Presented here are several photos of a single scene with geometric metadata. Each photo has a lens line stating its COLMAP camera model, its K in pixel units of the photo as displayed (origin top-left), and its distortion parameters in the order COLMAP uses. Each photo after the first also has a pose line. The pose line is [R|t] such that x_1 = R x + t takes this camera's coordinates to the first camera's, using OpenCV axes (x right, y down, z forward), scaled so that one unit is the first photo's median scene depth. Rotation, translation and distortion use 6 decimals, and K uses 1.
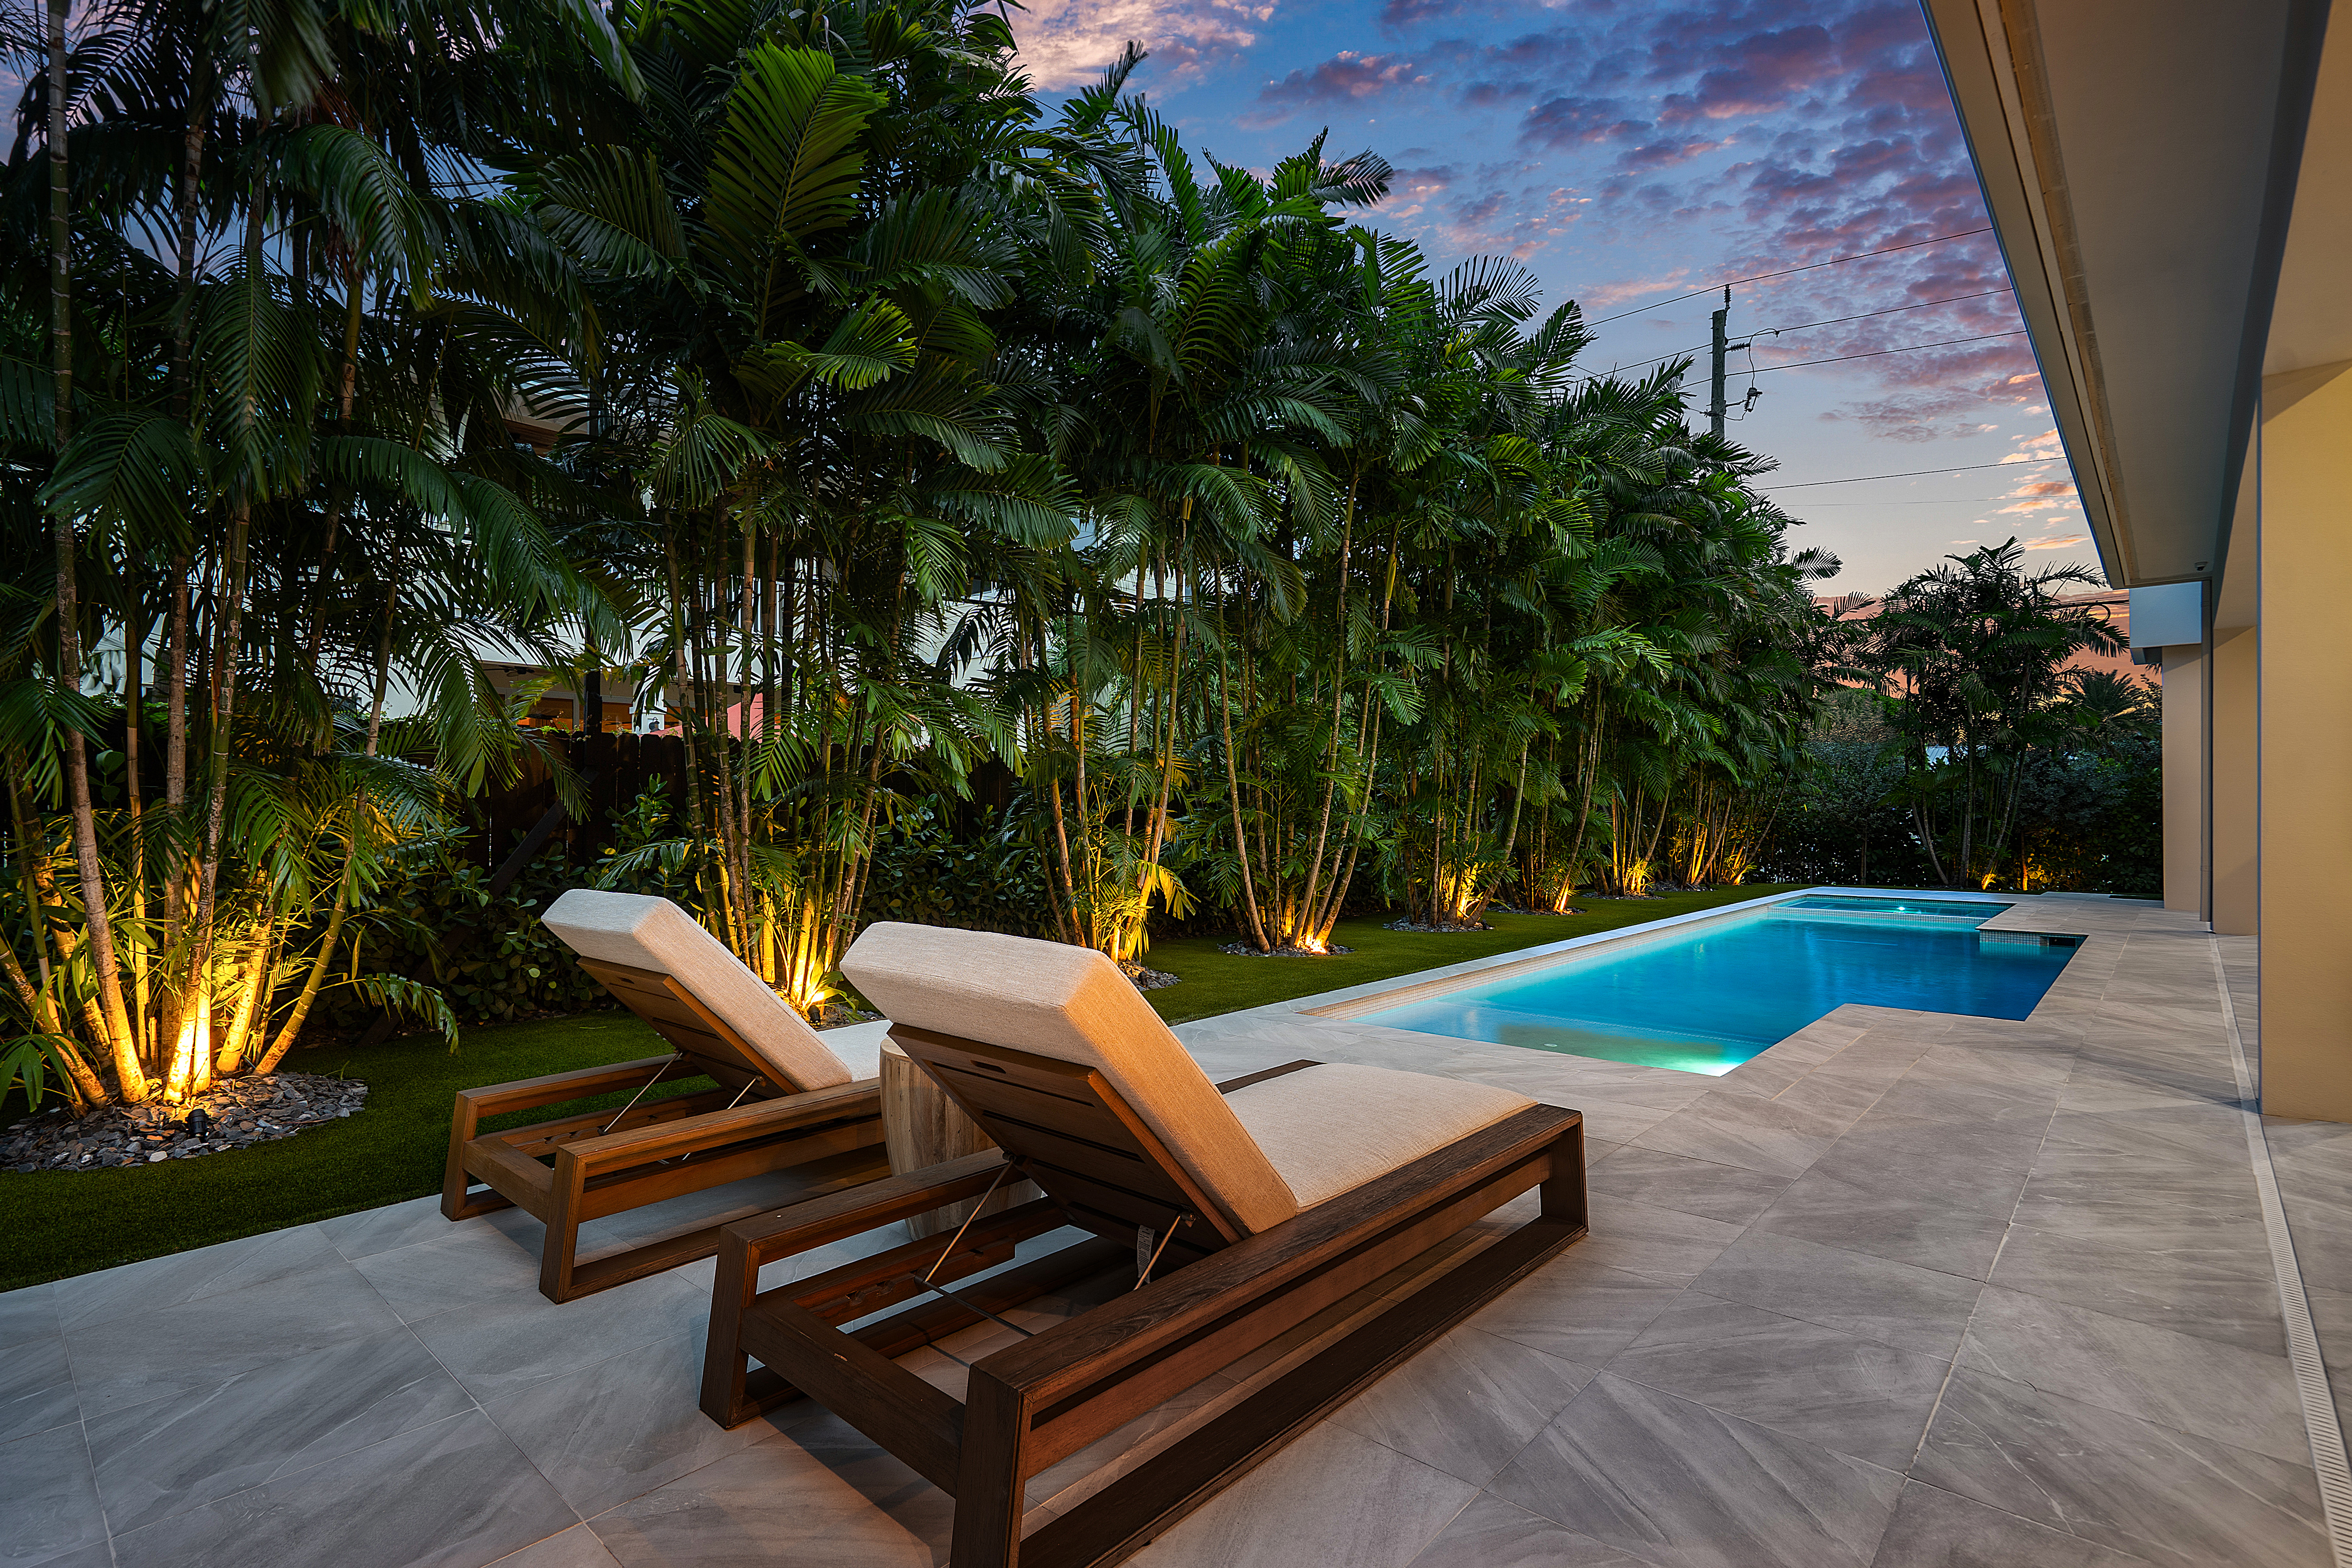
lens RADIAL K [[1101.1, 0, 1178.8], [0, 1101.1, 833.2], [0, 0, 1]] dist [0.001308, 0.001295]
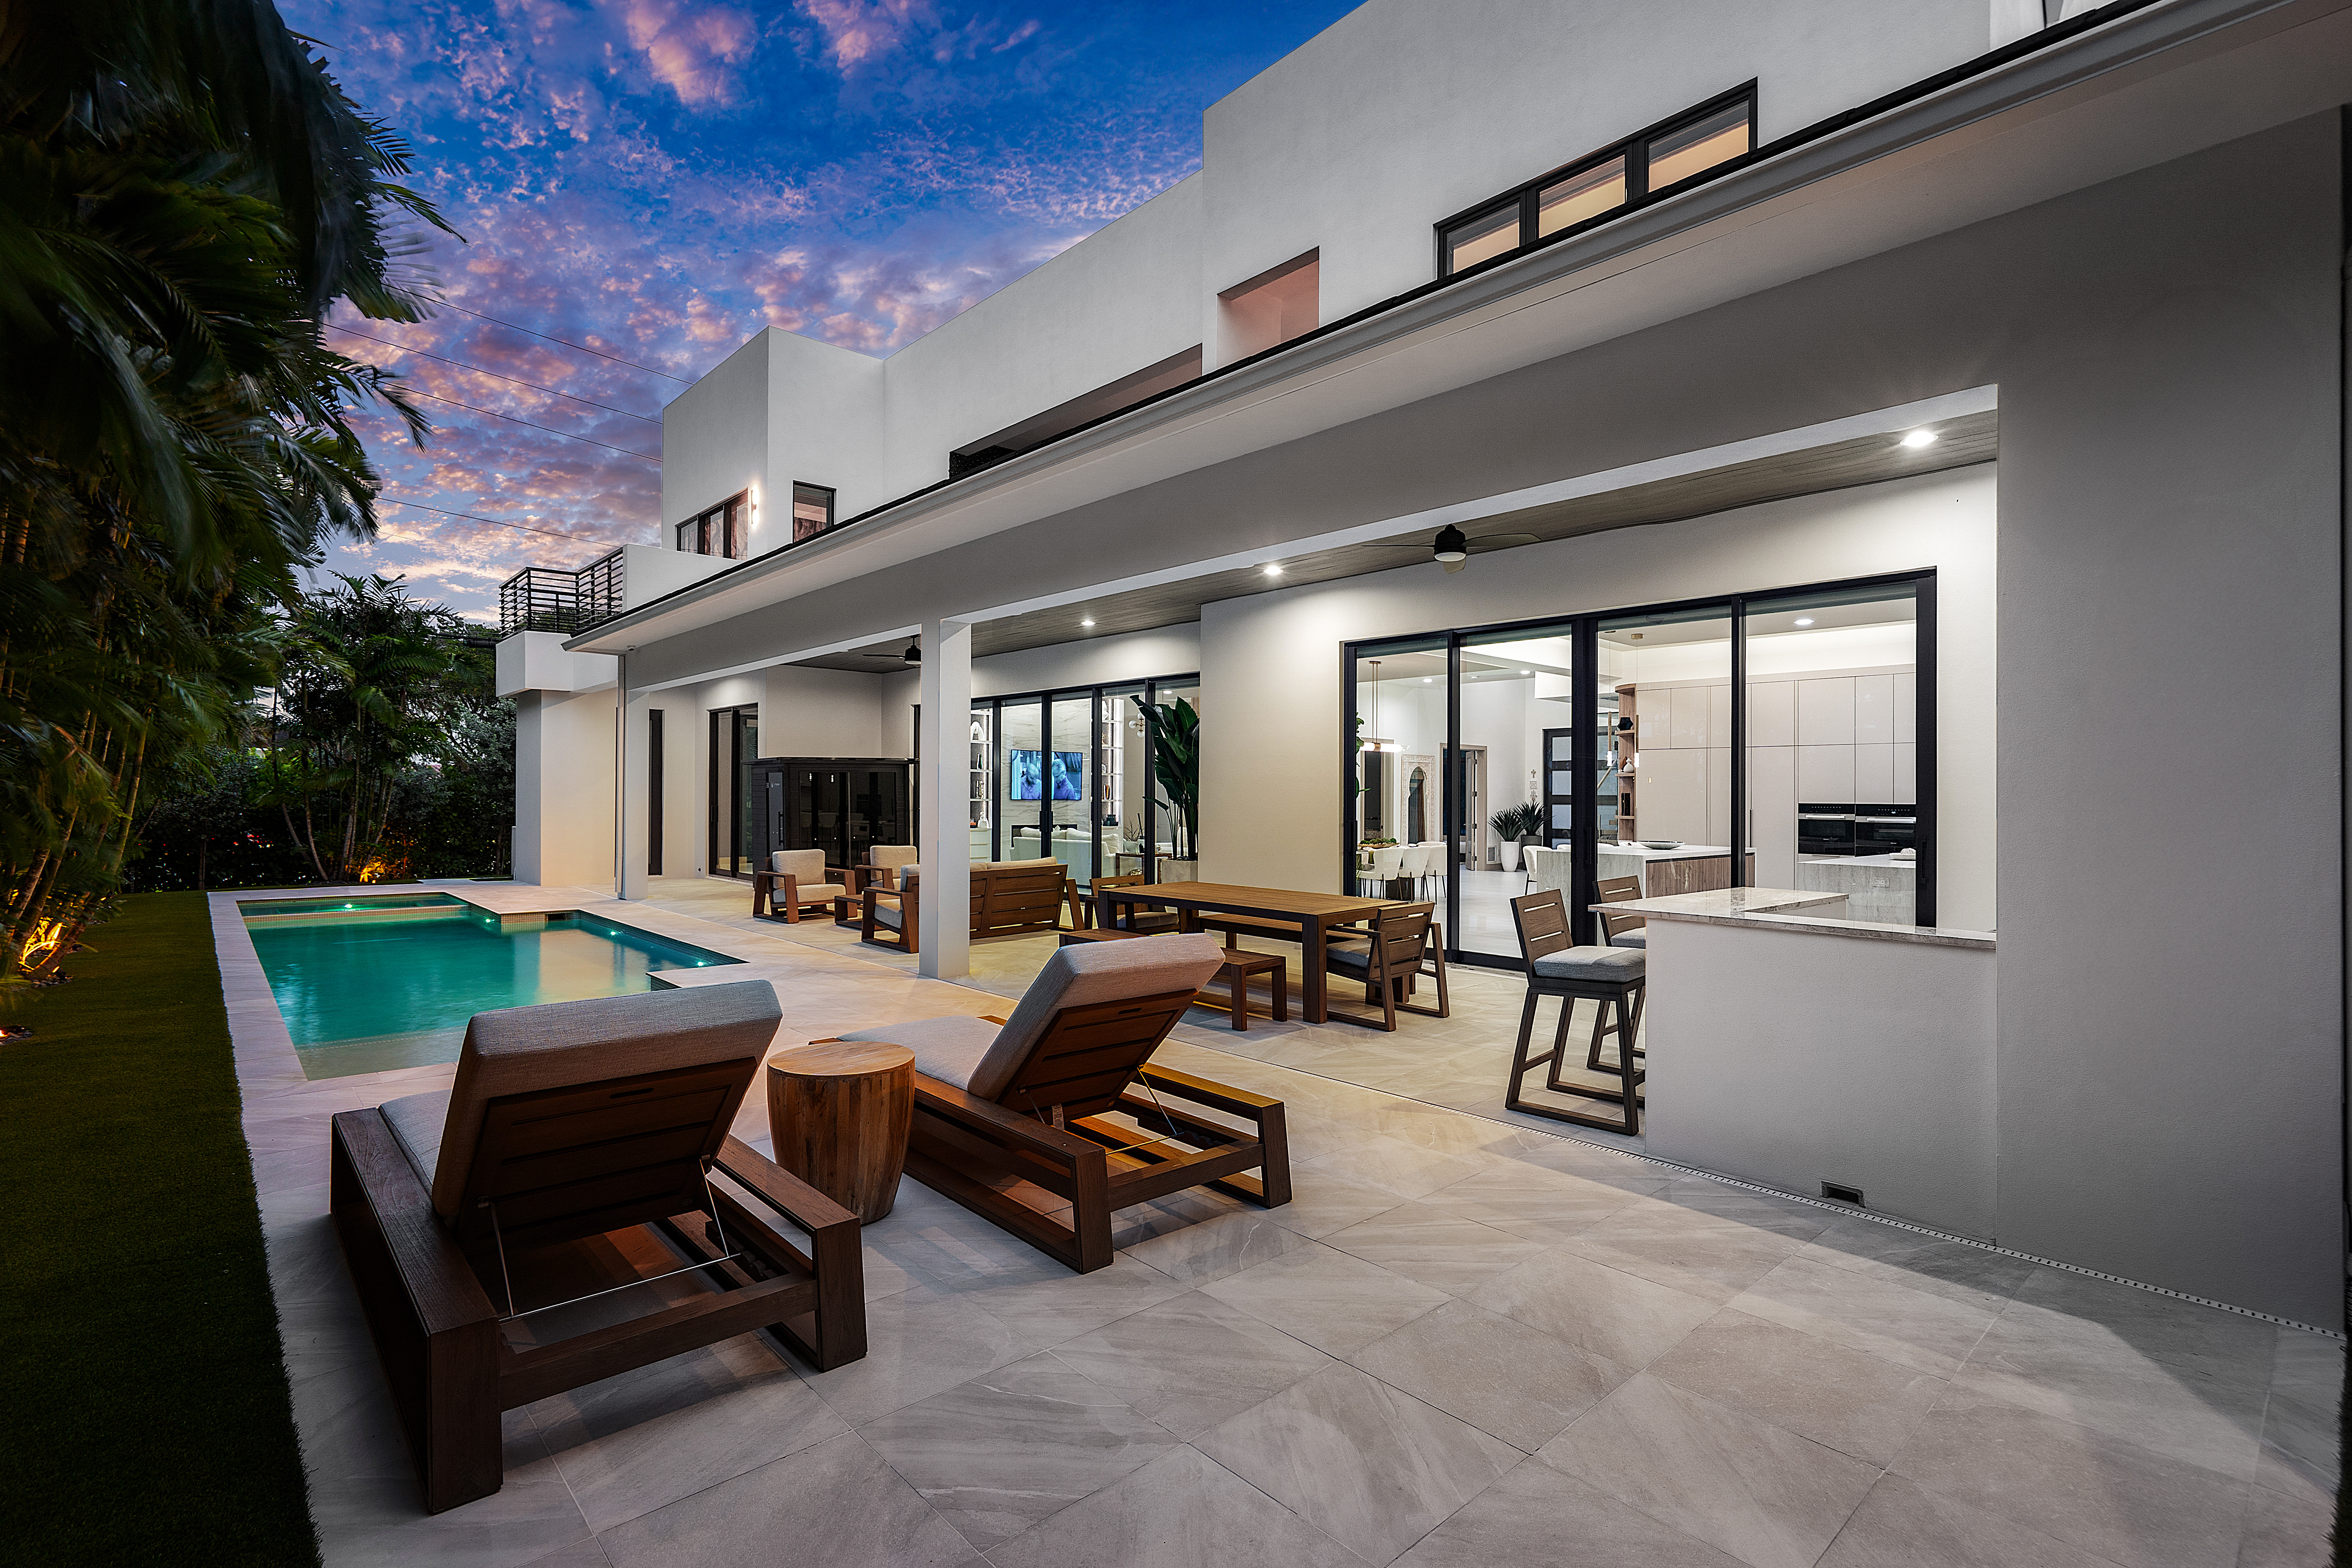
lens RADIAL K [[1085.1, 0, 1183.3], [0, 1085.1, 792.5], [0, 0, 1]] dist [0.010599, 0.000491]
pose [[0.090739, 0.013343, 0.995785, -1.442426], [0.008617, 0.999862, -0.014183, -0.083834], [-0.995837, 0.009868, 0.090611, 0.548778]]
